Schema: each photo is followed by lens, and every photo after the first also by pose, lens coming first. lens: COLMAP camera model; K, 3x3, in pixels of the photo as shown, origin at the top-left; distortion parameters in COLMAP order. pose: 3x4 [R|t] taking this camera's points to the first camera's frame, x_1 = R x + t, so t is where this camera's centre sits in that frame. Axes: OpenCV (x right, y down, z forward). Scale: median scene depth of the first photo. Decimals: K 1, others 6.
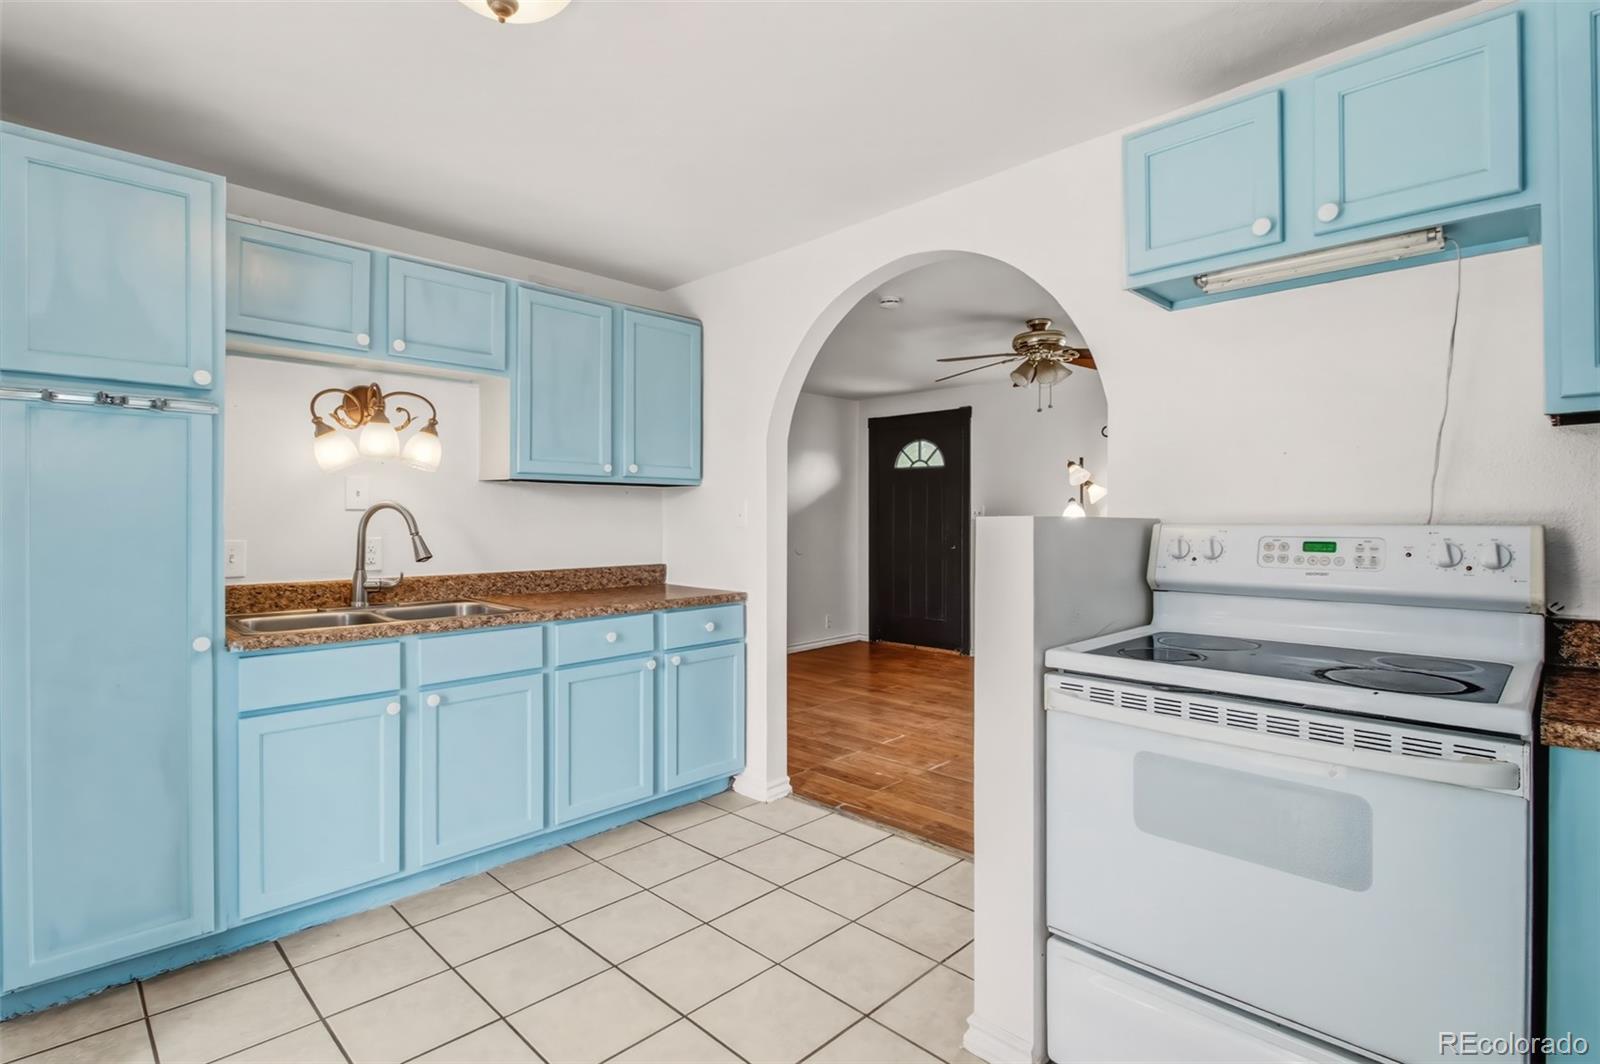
lens RADIAL K [[762.1, 0, 789.6], [0, 762.1, 527.6], [0, 0, 1]] dist [-0.014310, -0.003522]
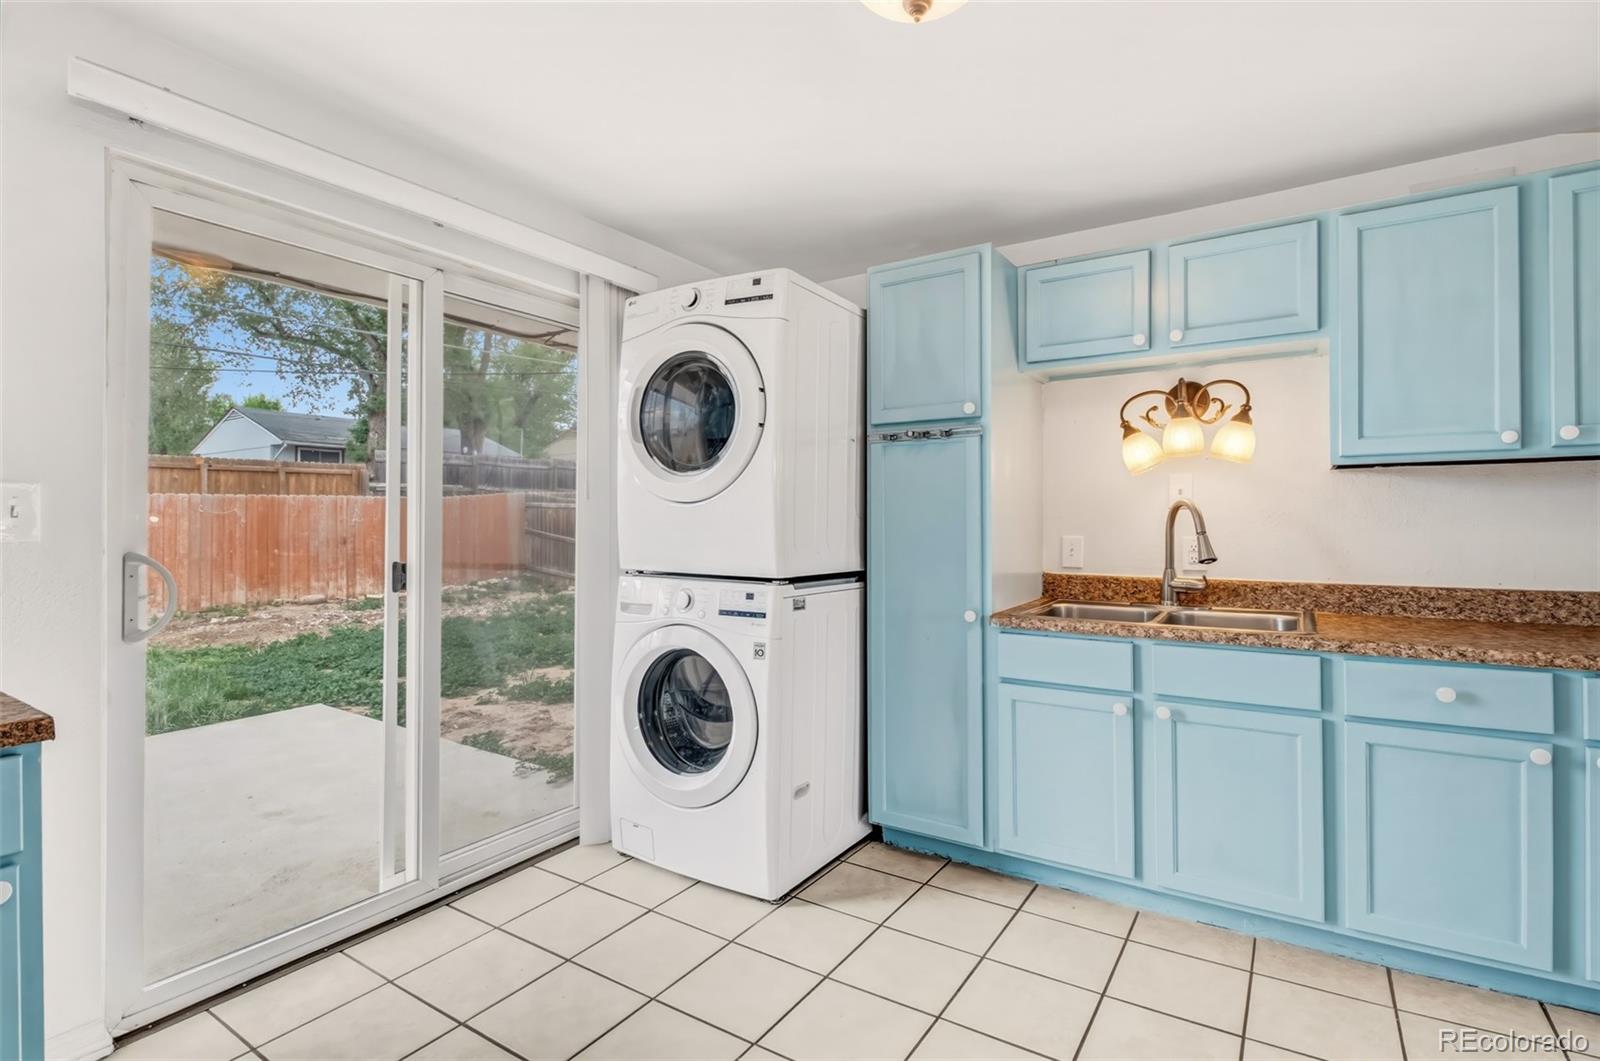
lens RADIAL K [[762.1, 0, 785.0], [0, 762.1, 513.2], [0, 0, 1]] dist [-0.014310, -0.003522]
pose [[0.199998, -0.006207, -0.979777, 0.302841], [-0.005417, 0.999958, -0.007440, -0.006612], [0.979781, 0.006796, 0.199956, 0.308103]]
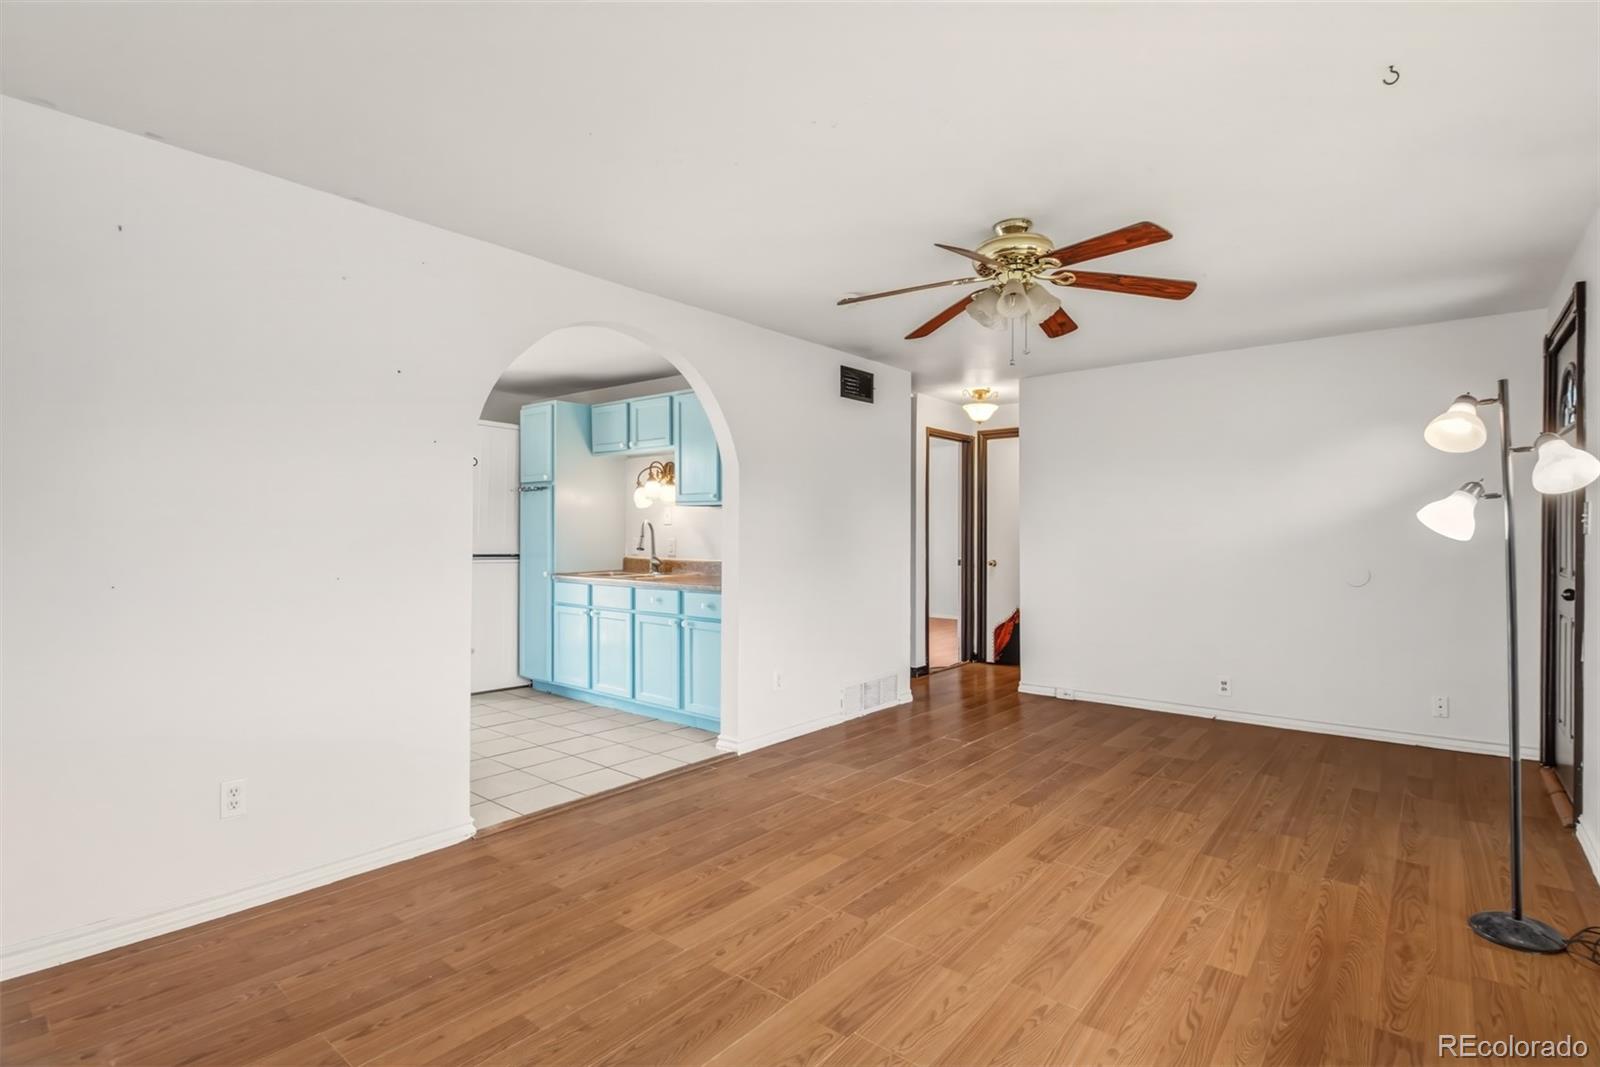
lens RADIAL K [[762.1, 0, 800.8], [0, 762.1, 521.1], [0, 0, 1]] dist [-0.014310, -0.003522]
pose [[0.097769, -0.008459, -0.995173, 1.486464], [-0.007747, 0.999927, -0.009260, -0.013965], [0.995179, 0.008615, 0.097696, 1.185659]]
